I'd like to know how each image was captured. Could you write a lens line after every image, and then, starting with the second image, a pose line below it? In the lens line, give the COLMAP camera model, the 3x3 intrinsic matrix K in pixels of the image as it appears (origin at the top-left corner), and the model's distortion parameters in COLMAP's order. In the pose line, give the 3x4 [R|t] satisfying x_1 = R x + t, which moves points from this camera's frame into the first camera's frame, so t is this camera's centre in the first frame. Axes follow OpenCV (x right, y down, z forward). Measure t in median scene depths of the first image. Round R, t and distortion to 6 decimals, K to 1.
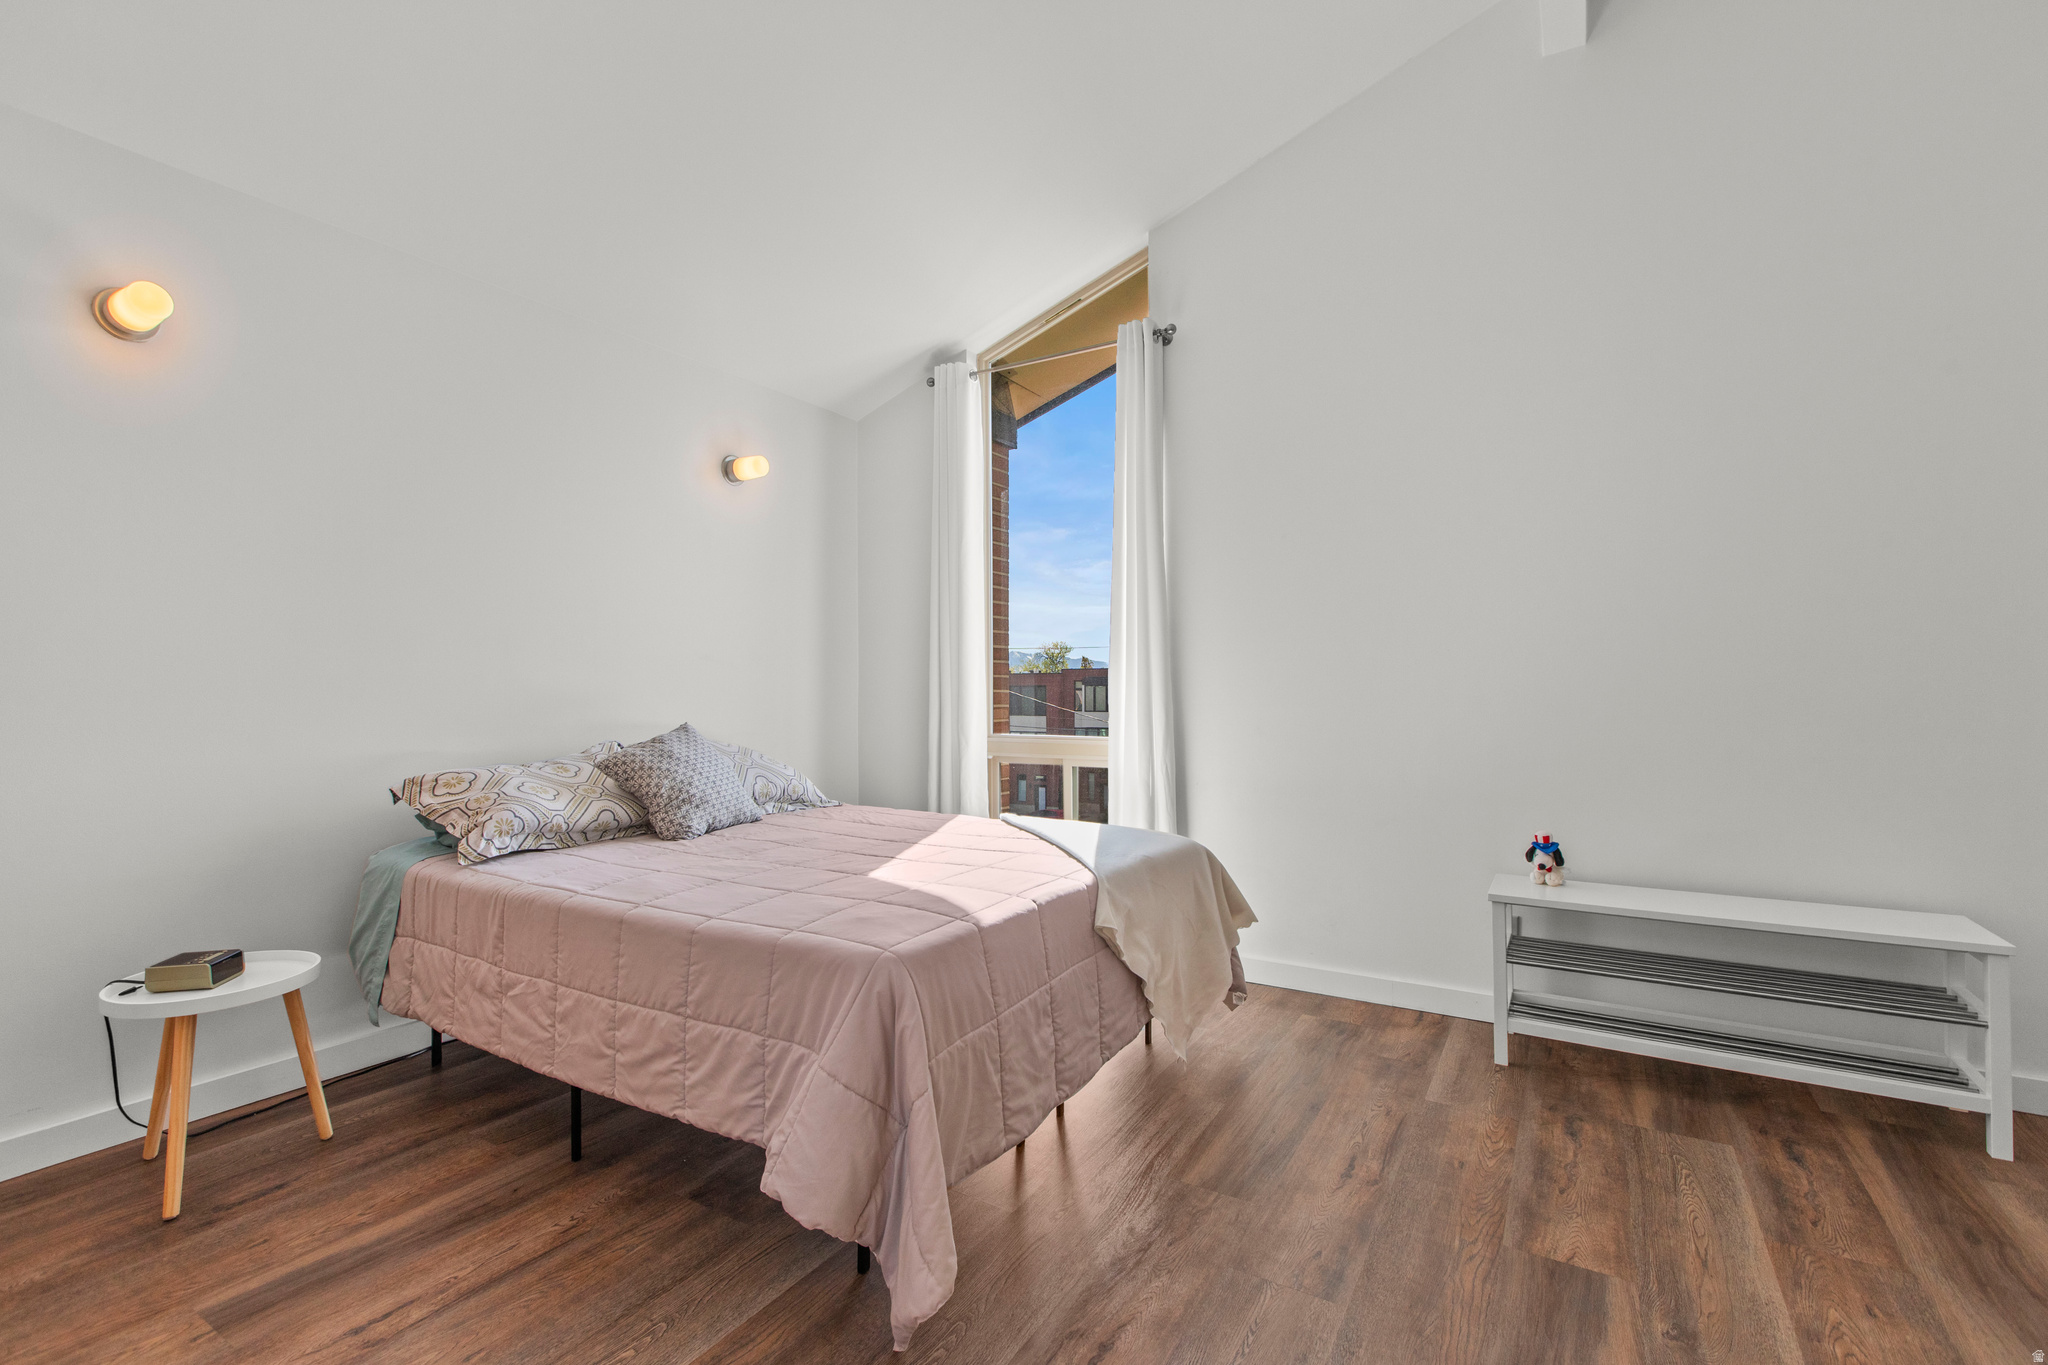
lens RADIAL K [[921.3, 0, 1022.4], [0, 921.3, 695.1], [0, 0, 1]] dist [-0.001518, 0.001131]
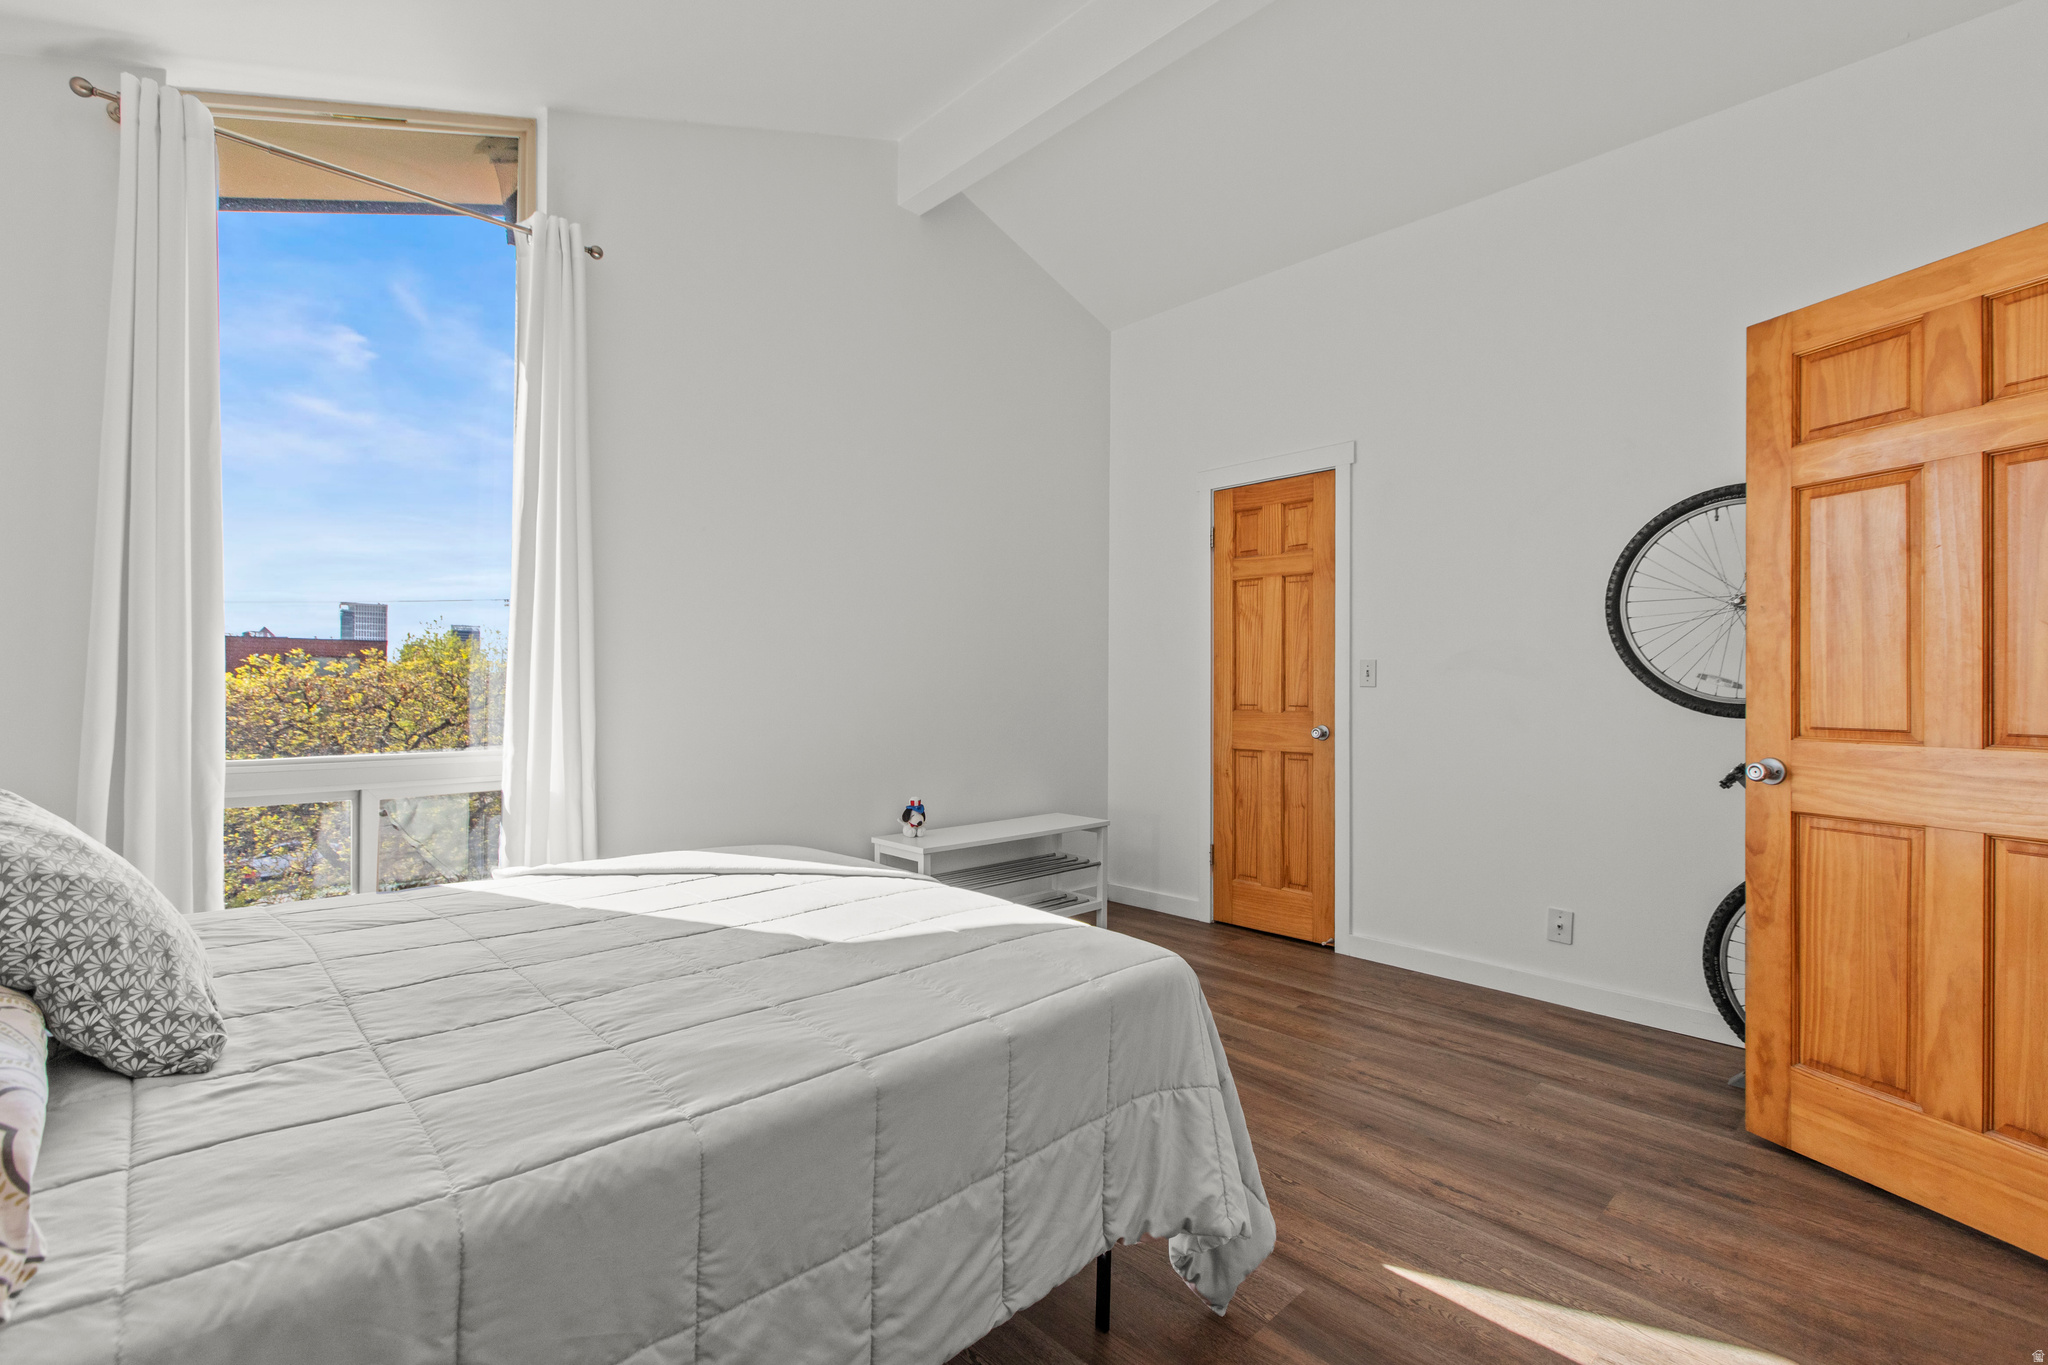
lens RADIAL K [[921.3, 0, 1010.3], [0, 921.3, 674.6], [0, 0, 1]] dist [-0.001518, 0.001131]
pose [[0.256000, 0.017640, 0.966516, -0.984799], [-0.003810, 0.999844, -0.017240, -0.005450], [-0.966669, 0.000731, 0.256027, 0.781596]]
